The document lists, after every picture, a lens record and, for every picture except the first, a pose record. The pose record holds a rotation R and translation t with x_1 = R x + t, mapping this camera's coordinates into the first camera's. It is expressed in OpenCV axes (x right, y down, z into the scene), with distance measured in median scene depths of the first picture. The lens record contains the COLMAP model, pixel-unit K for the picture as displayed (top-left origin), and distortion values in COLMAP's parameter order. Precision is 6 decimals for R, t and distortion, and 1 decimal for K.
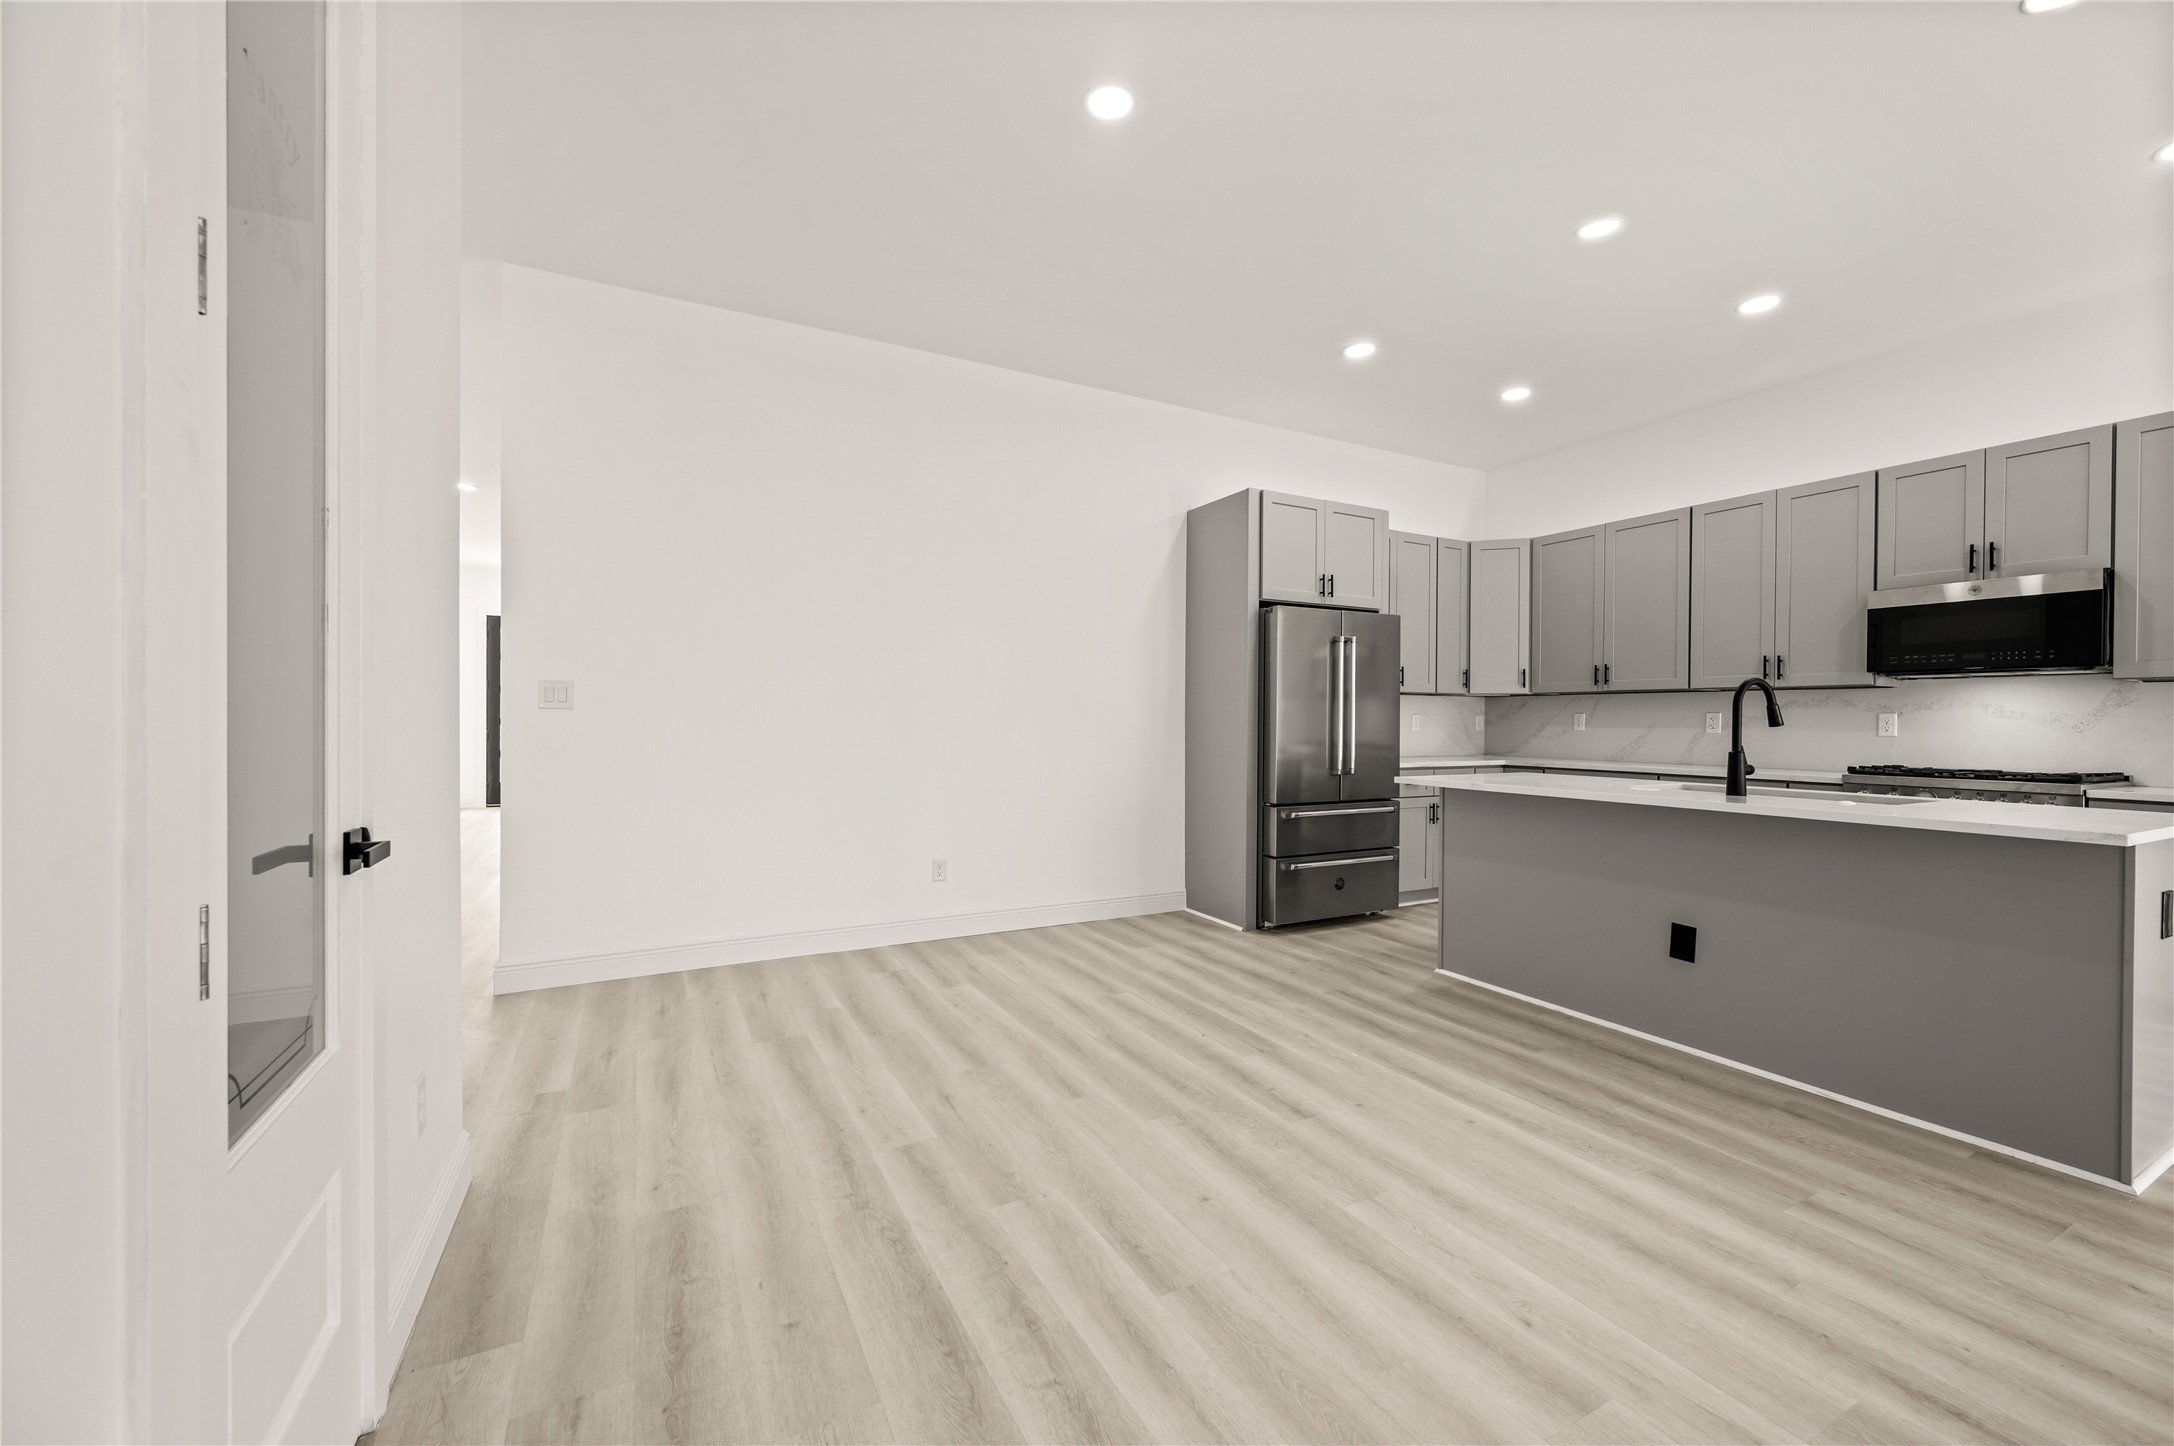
lens RADIAL K [[850.2, 0, 1094.1], [0, 850.2, 724.3], [0, 0, 1]] dist [-0.000945, 0.000141]
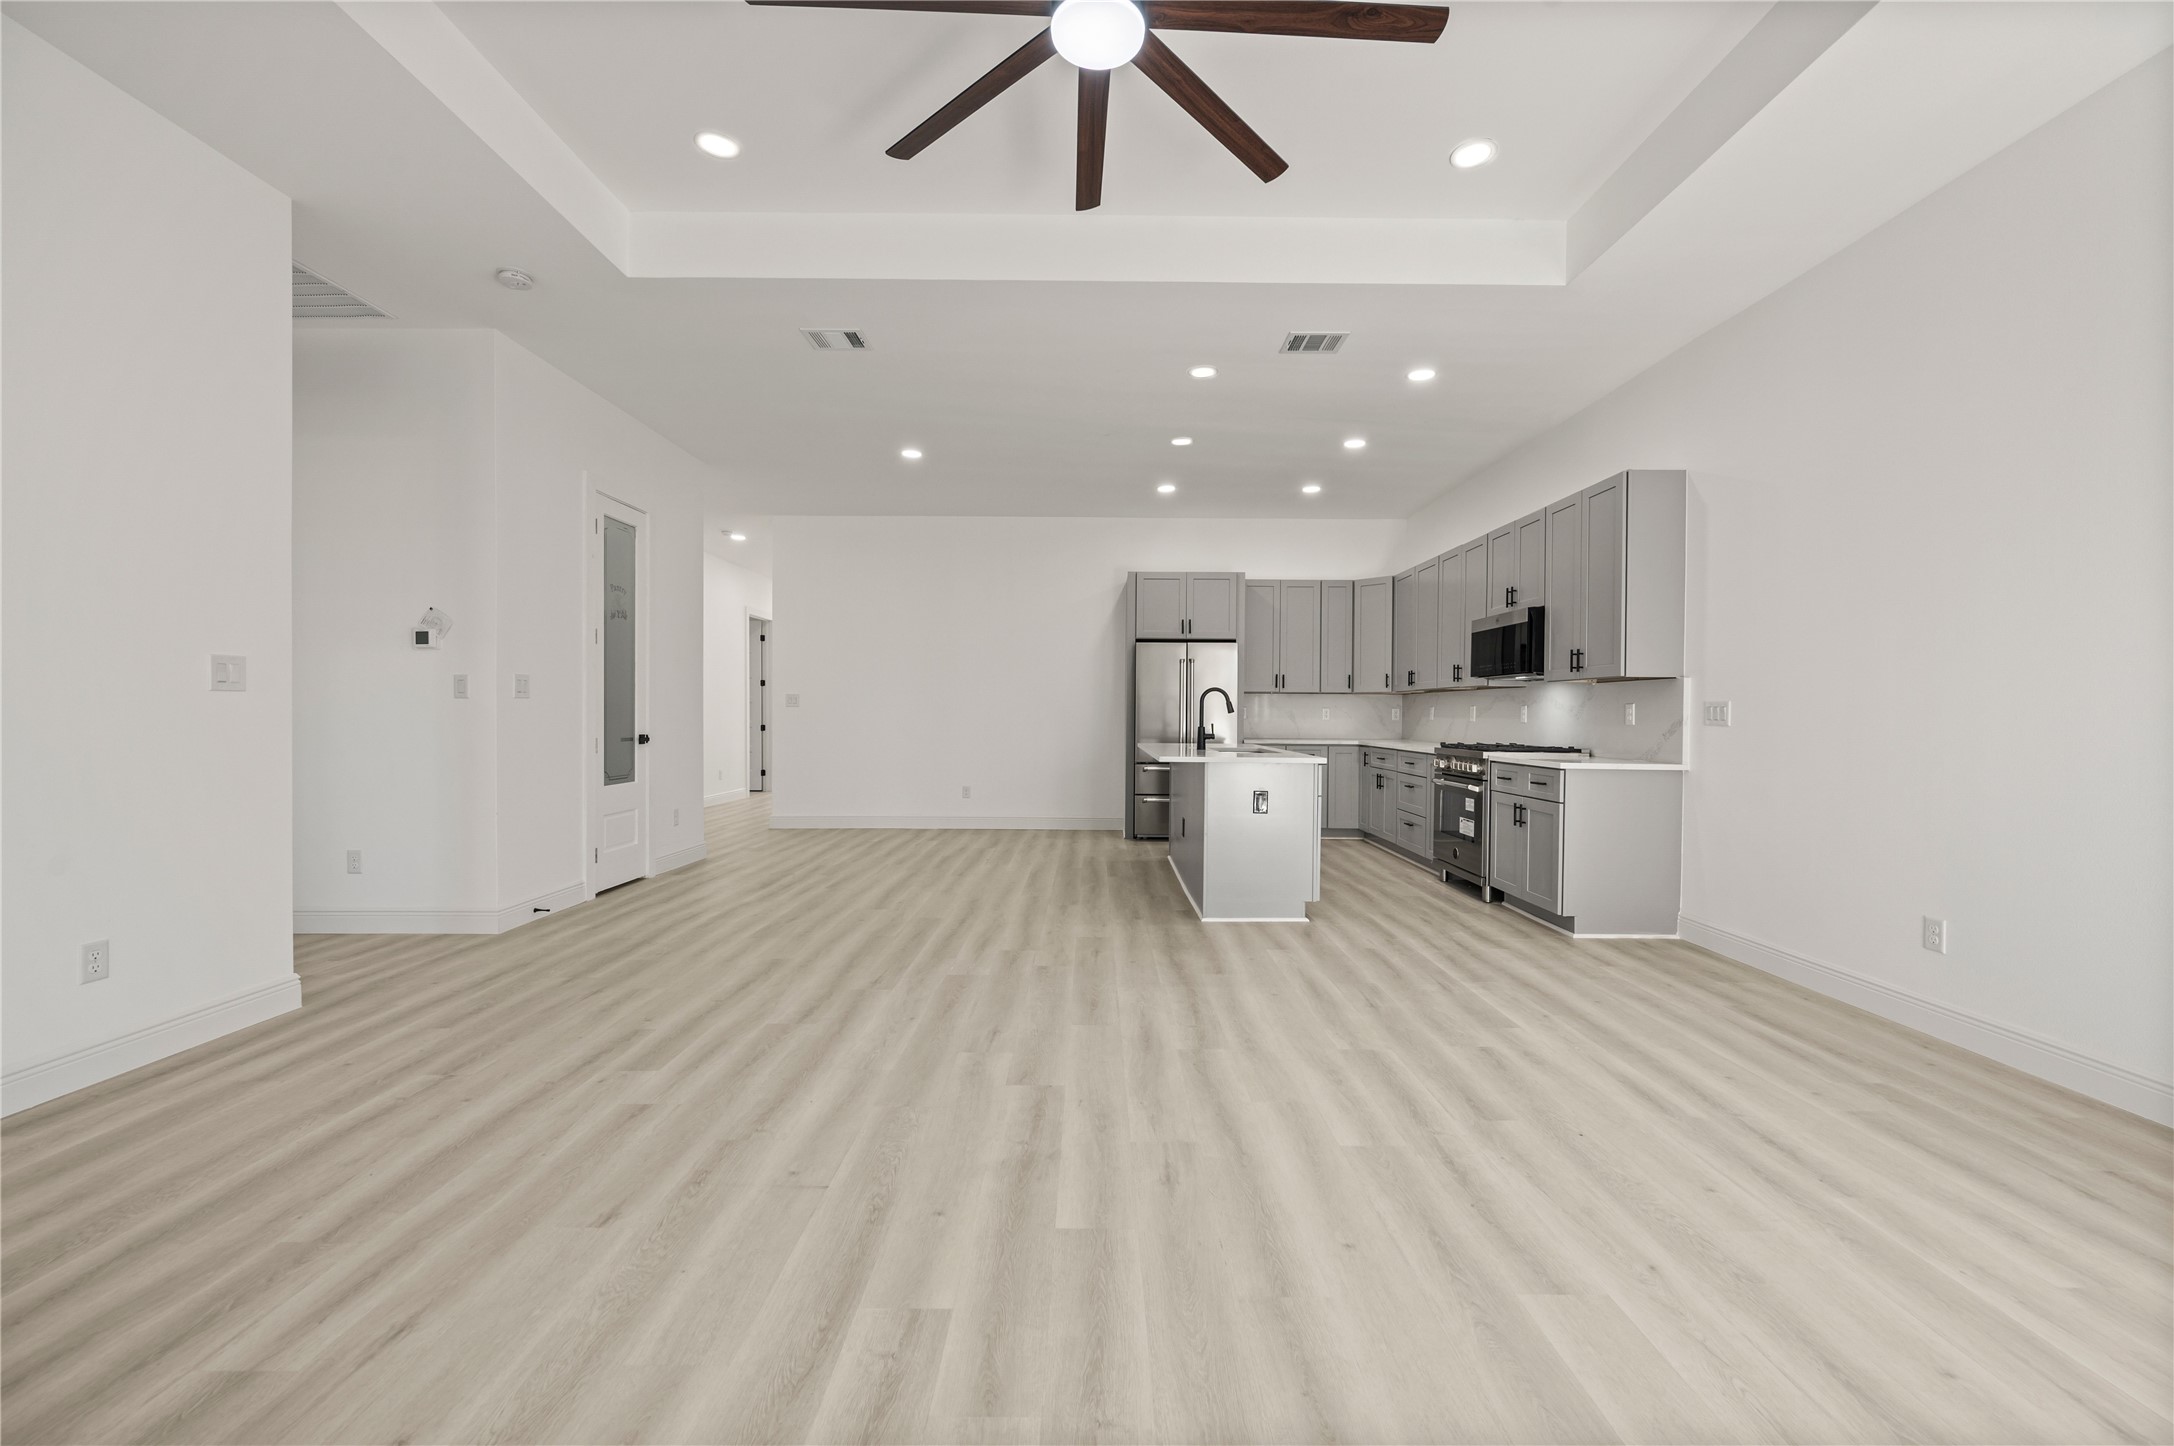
lens RADIAL K [[851.9, 0, 1093.7], [0, 851.9, 720.1], [0, 0, 1]] dist [-0.000525, -0.000043]
pose [[0.881711, 0.003119, -0.471780, 1.095581], [-0.003390, 0.999994, 0.000275, 0.013652], [0.471778, 0.001357, 0.881716, -0.597372]]
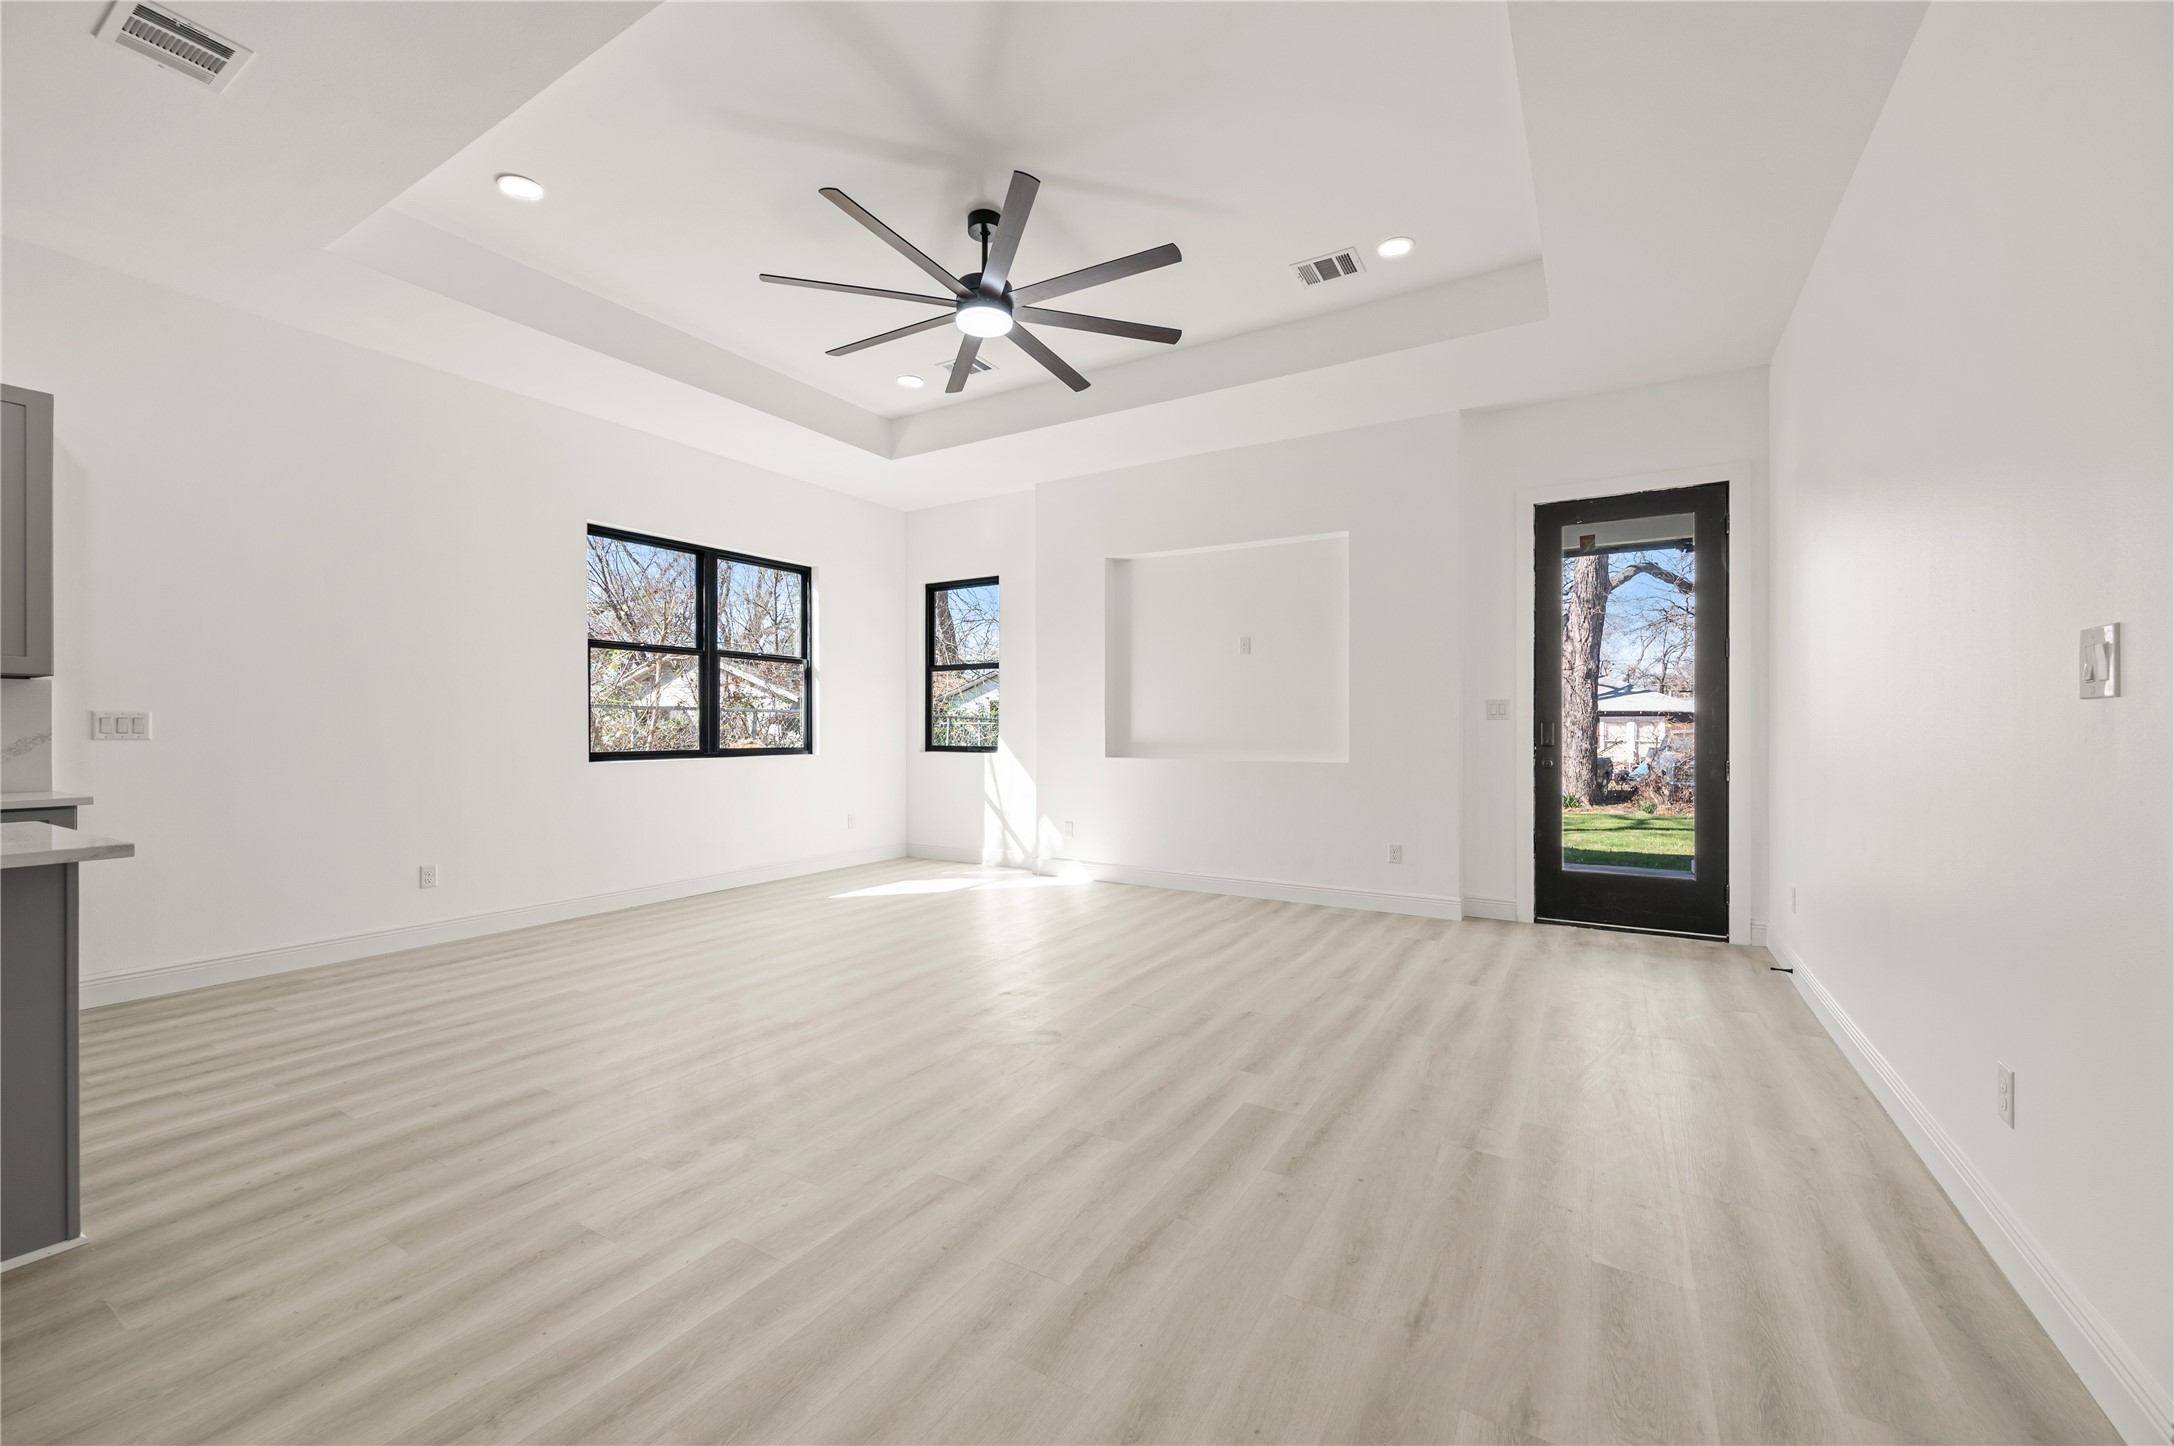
lens RADIAL K [[859.3, 0, 1090.5], [0, 859.3, 724.8], [0, 0, 1]] dist [-0.001096, -0.000149]
pose [[-0.511411, -0.004699, 0.859324, -0.058104], [0.002840, 0.999970, 0.007159, -0.001799], [-0.859332, 0.006102, -0.511382, 0.293701]]
